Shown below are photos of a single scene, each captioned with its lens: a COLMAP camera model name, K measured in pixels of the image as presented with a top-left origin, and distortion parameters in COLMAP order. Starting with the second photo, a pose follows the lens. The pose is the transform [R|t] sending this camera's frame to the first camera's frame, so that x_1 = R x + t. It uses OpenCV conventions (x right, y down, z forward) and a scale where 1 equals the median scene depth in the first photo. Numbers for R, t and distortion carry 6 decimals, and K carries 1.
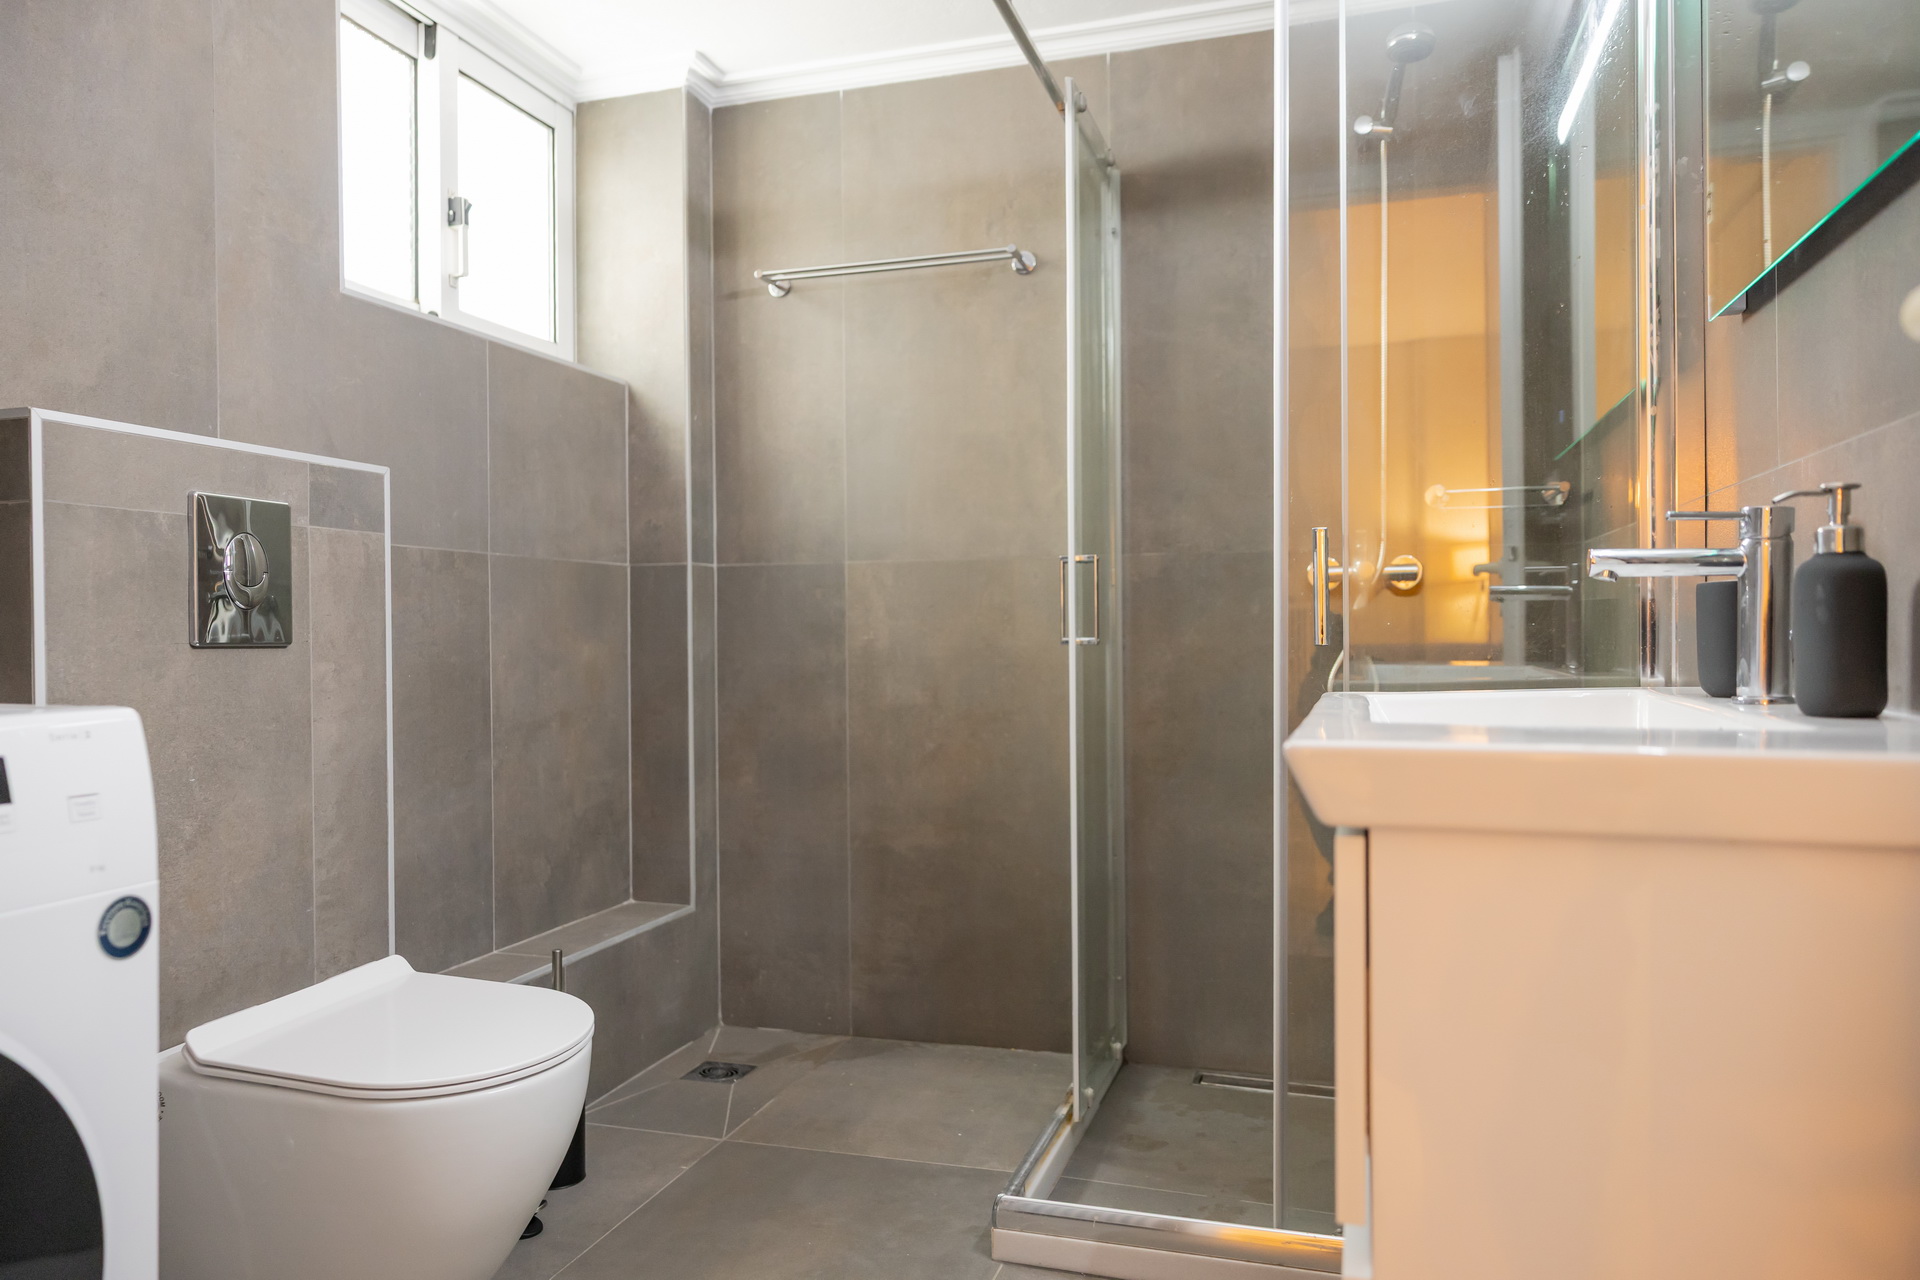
lens RADIAL K [[1282.8, 0, 955.4], [0, 1282.8, 643.7], [0, 0, 1]] dist [0.009976, 0.006087]
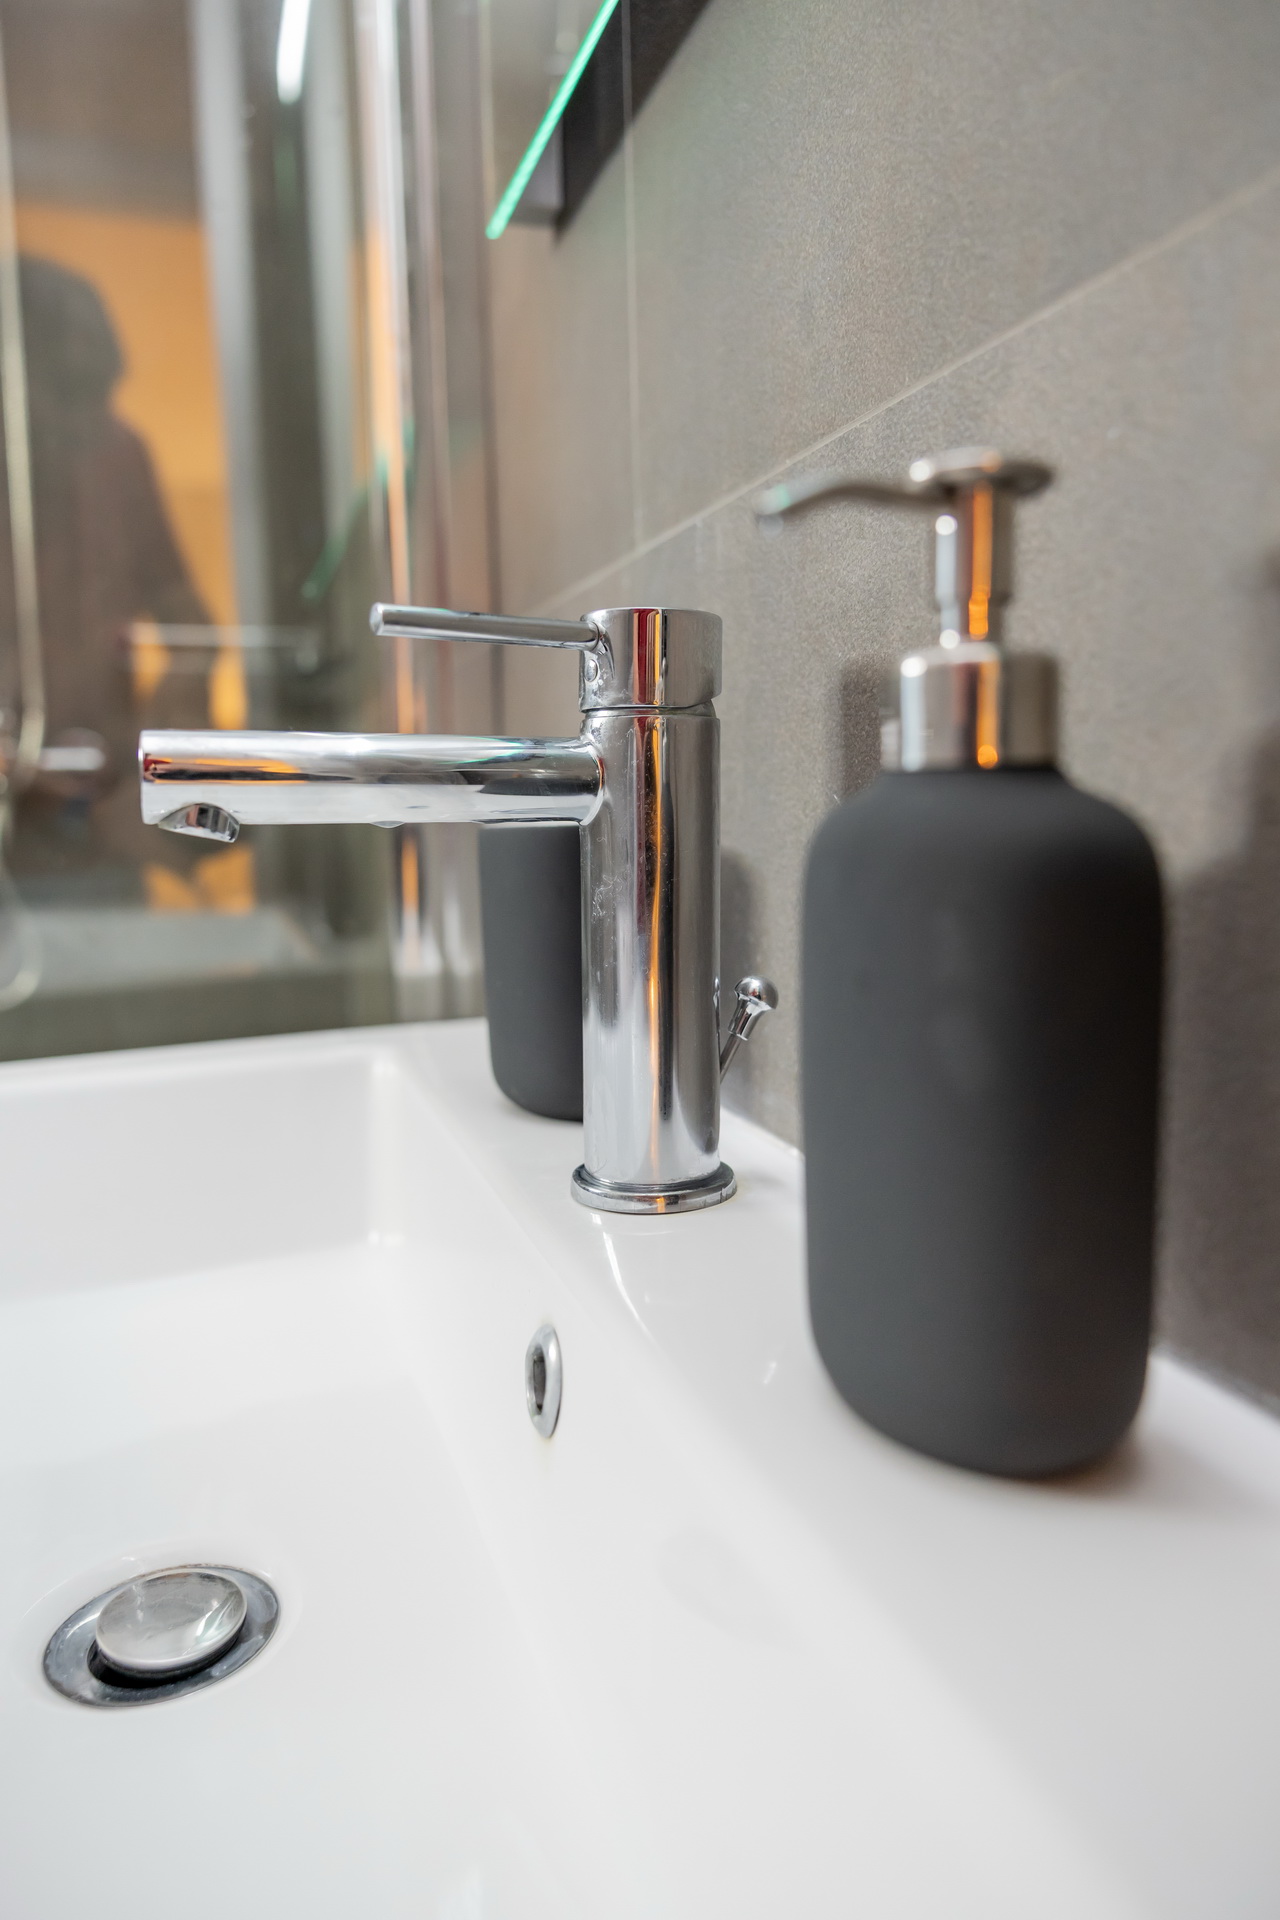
lens RADIAL K [[1314.9, 0, 639.6], [0, 1314.9, 956.5], [0, 0, 1]] dist [0.009713, -0.002702]
pose [[0.808606, -0.069201, 0.584267, 0.222273], [0.014667, 0.995121, 0.097564, -0.027188], [-0.588168, -0.070321, 0.805676, 0.379738]]
